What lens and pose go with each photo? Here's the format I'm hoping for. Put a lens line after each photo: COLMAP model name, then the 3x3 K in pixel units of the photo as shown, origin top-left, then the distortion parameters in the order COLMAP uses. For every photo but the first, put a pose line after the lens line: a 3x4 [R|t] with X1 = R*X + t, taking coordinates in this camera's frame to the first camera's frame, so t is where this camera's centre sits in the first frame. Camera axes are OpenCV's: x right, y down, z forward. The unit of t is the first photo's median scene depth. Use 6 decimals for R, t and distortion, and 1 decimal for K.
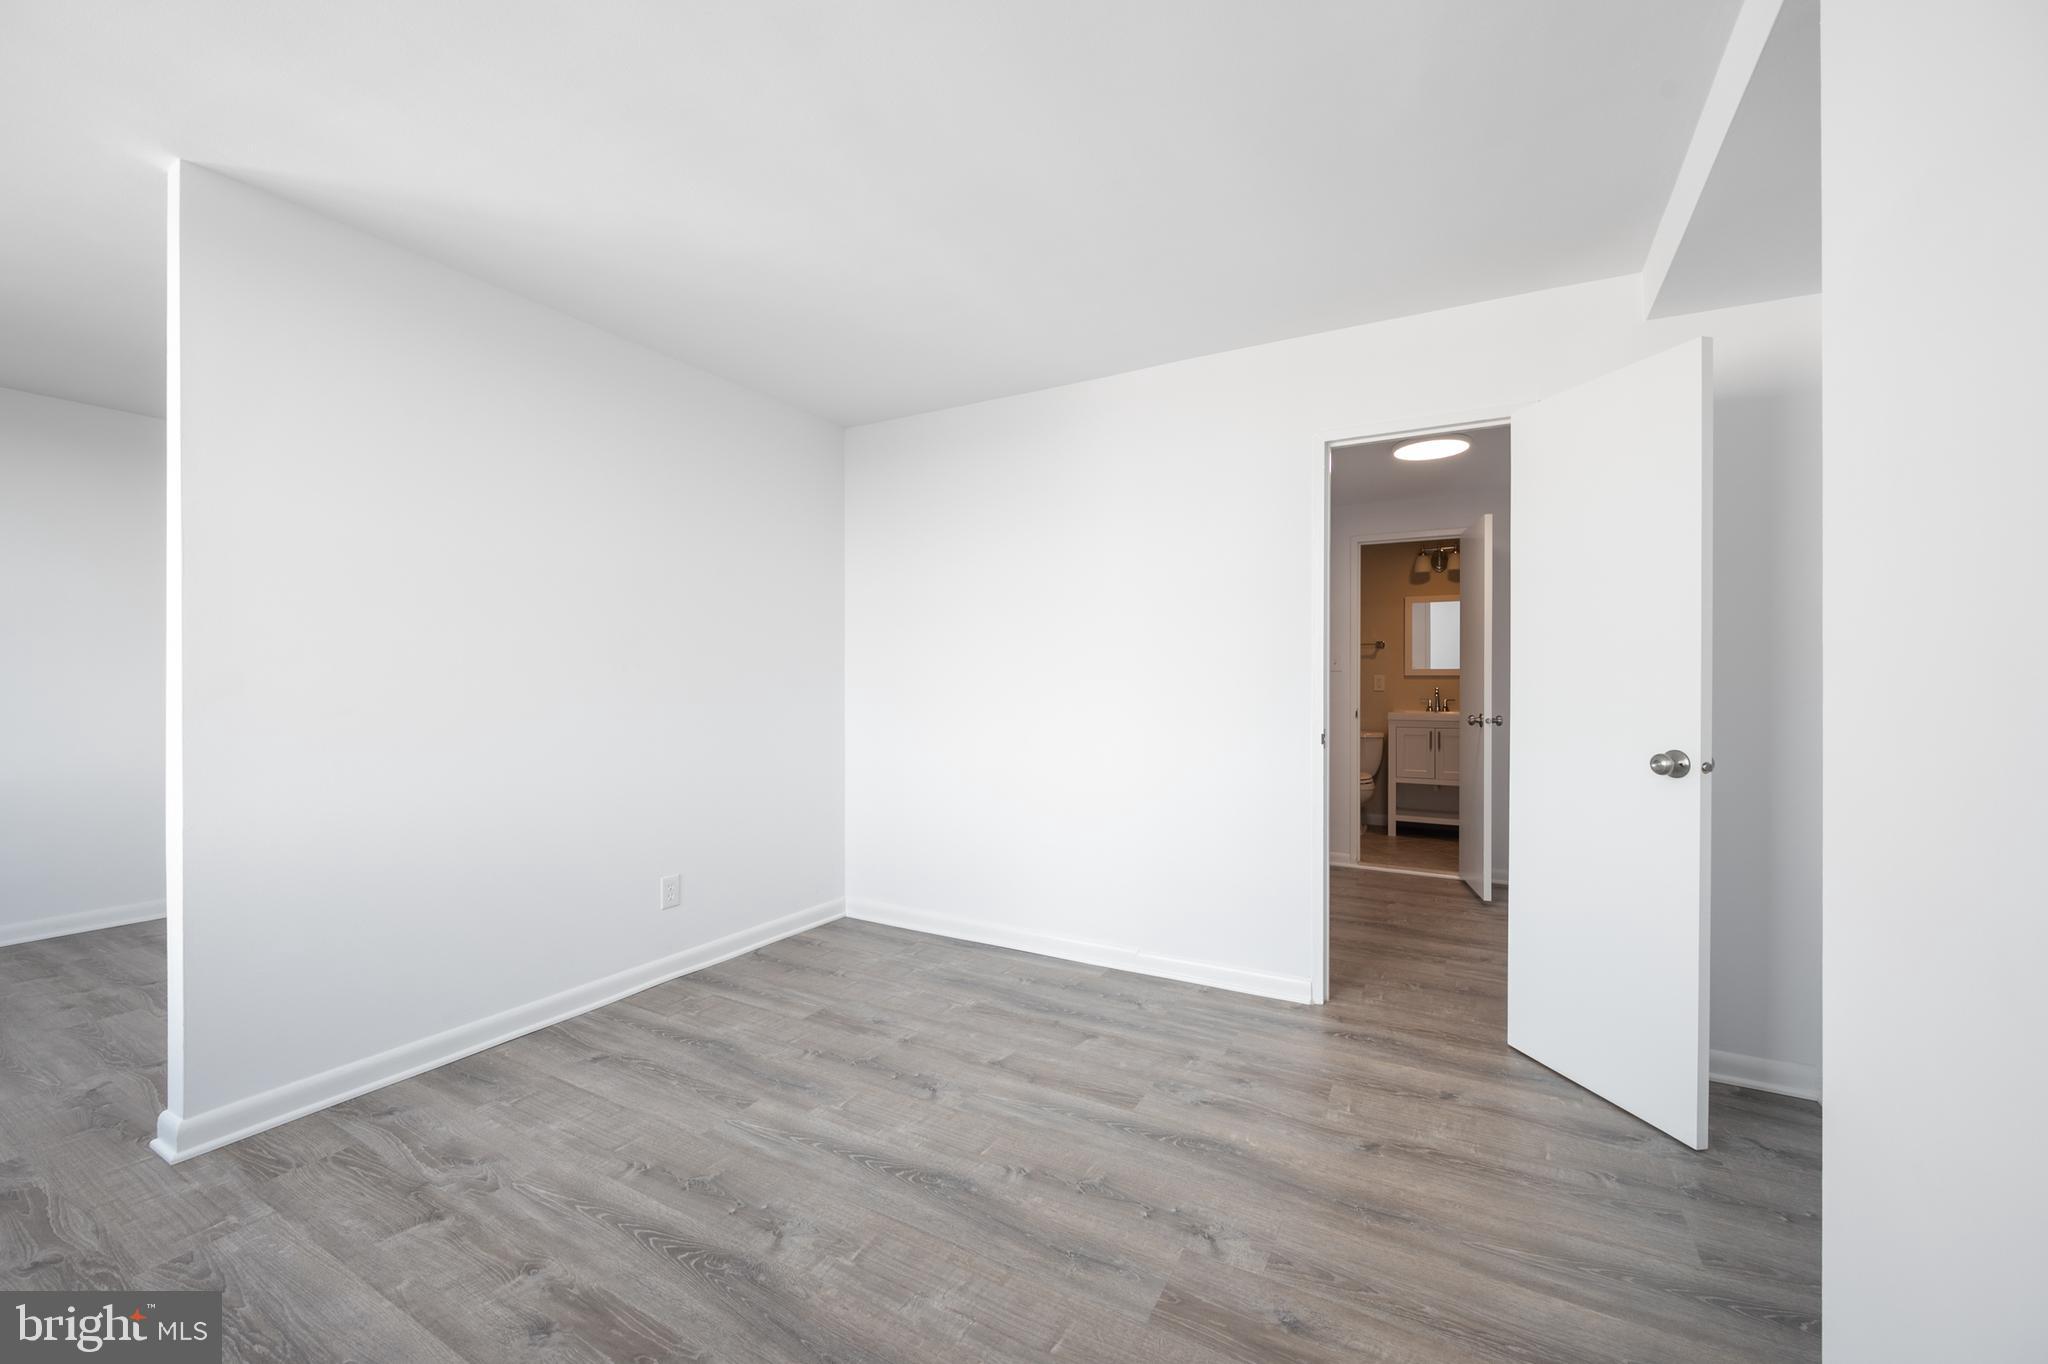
lens RADIAL K [[813.5, 0, 1010.2], [0, 813.5, 686.5], [0, 0, 1]] dist [-0.003242, 0.000767]
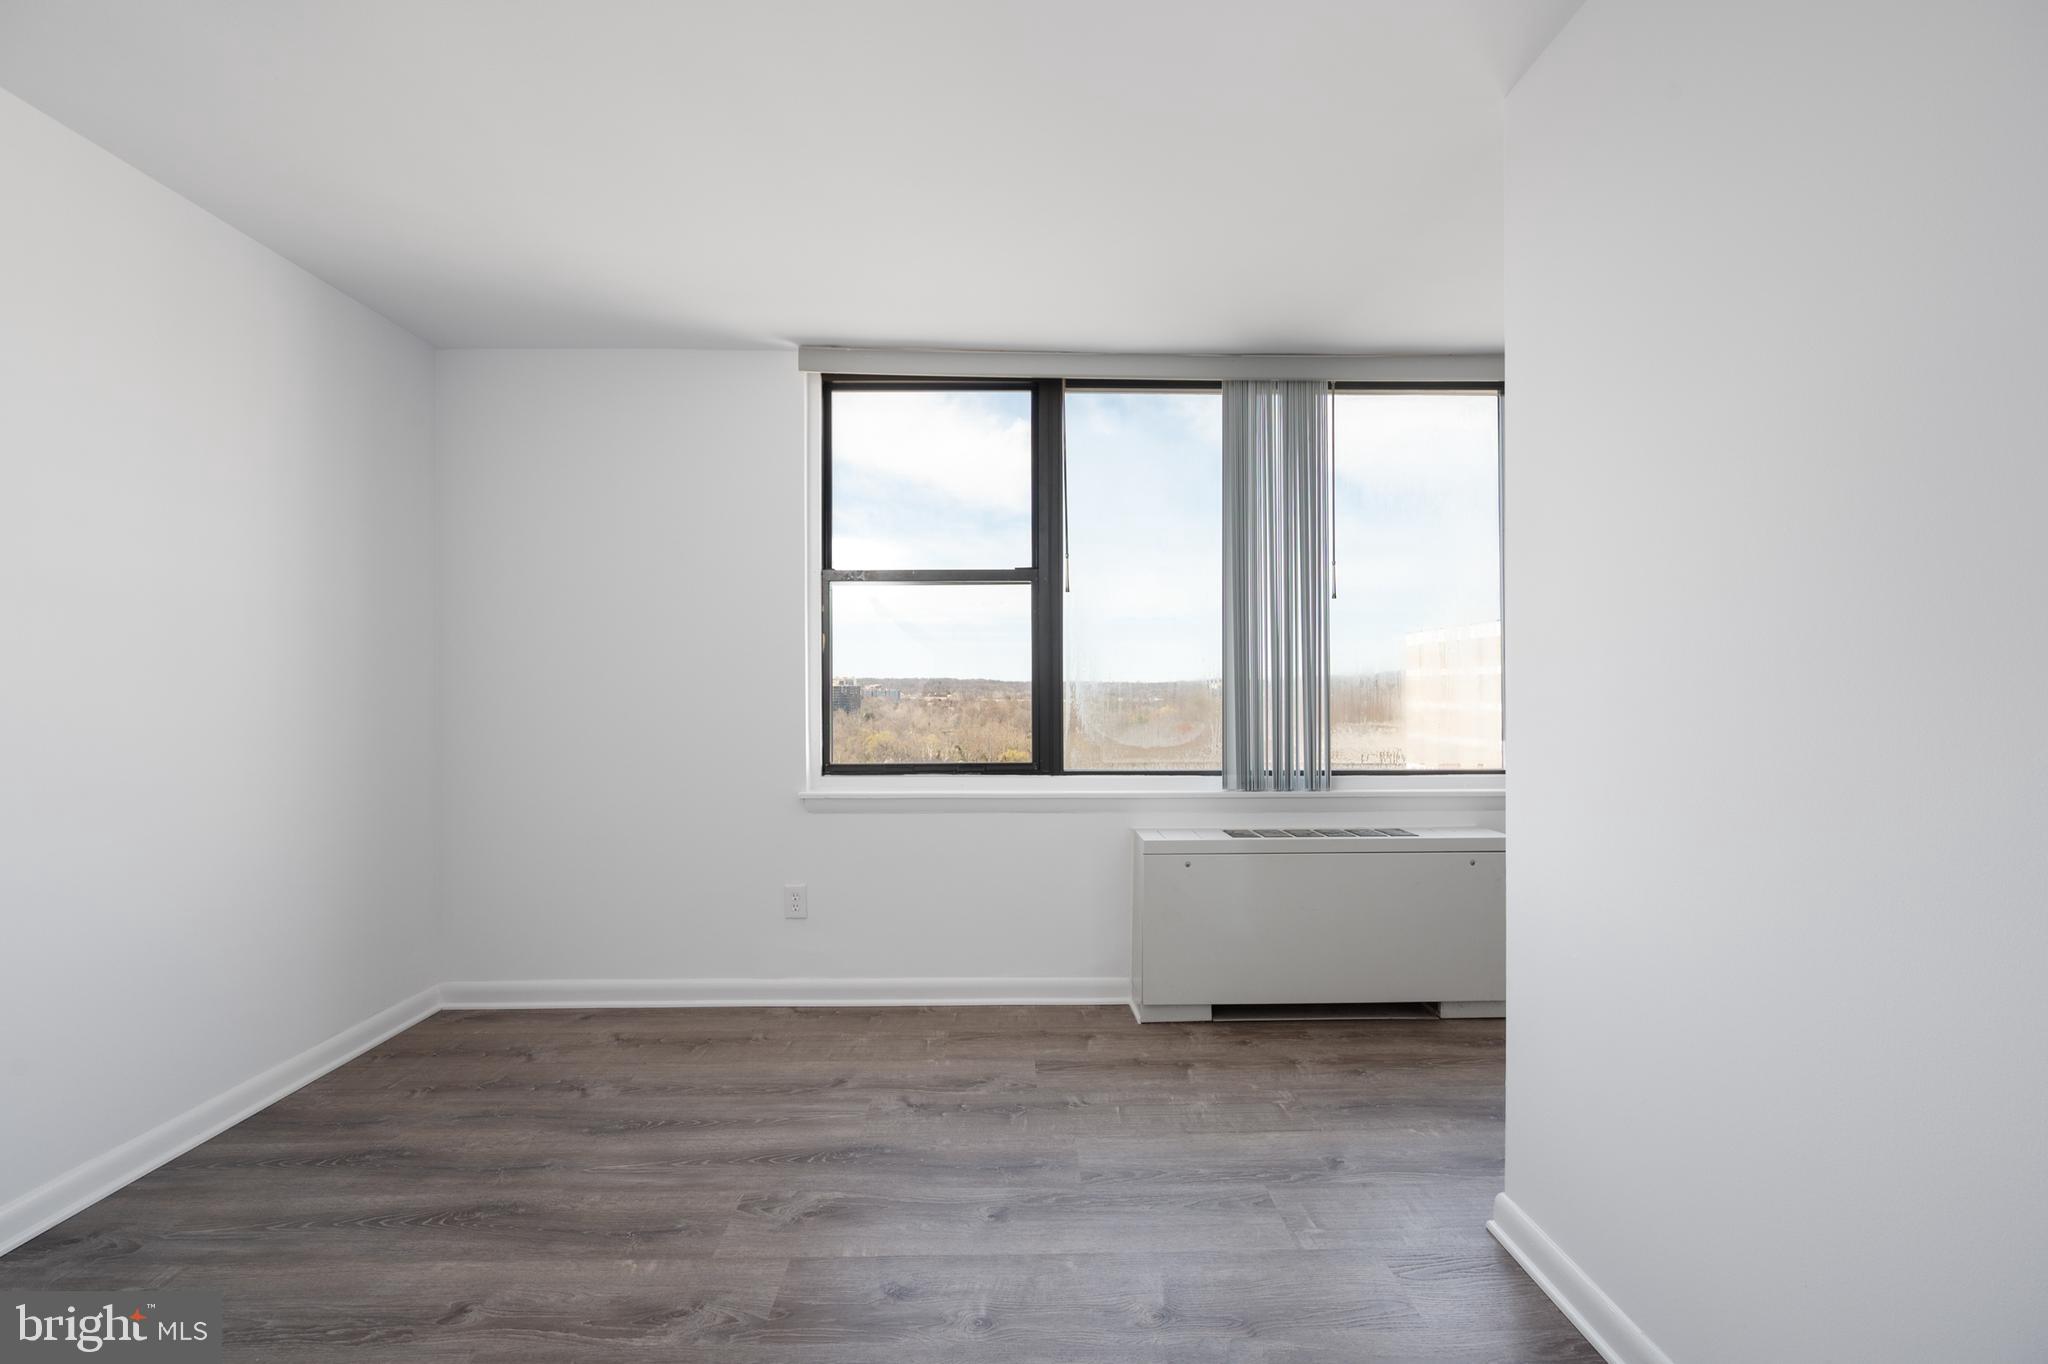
lens RADIAL K [[813.5, 0, 1021.9], [0, 813.5, 689.5], [0, 0, 1]] dist [-0.003242, 0.000767]
pose [[-0.858967, -0.001583, -0.512029, -0.111311], [-0.005113, 0.999972, 0.005487, -0.011003], [0.512005, 0.007332, -0.858951, 1.361206]]
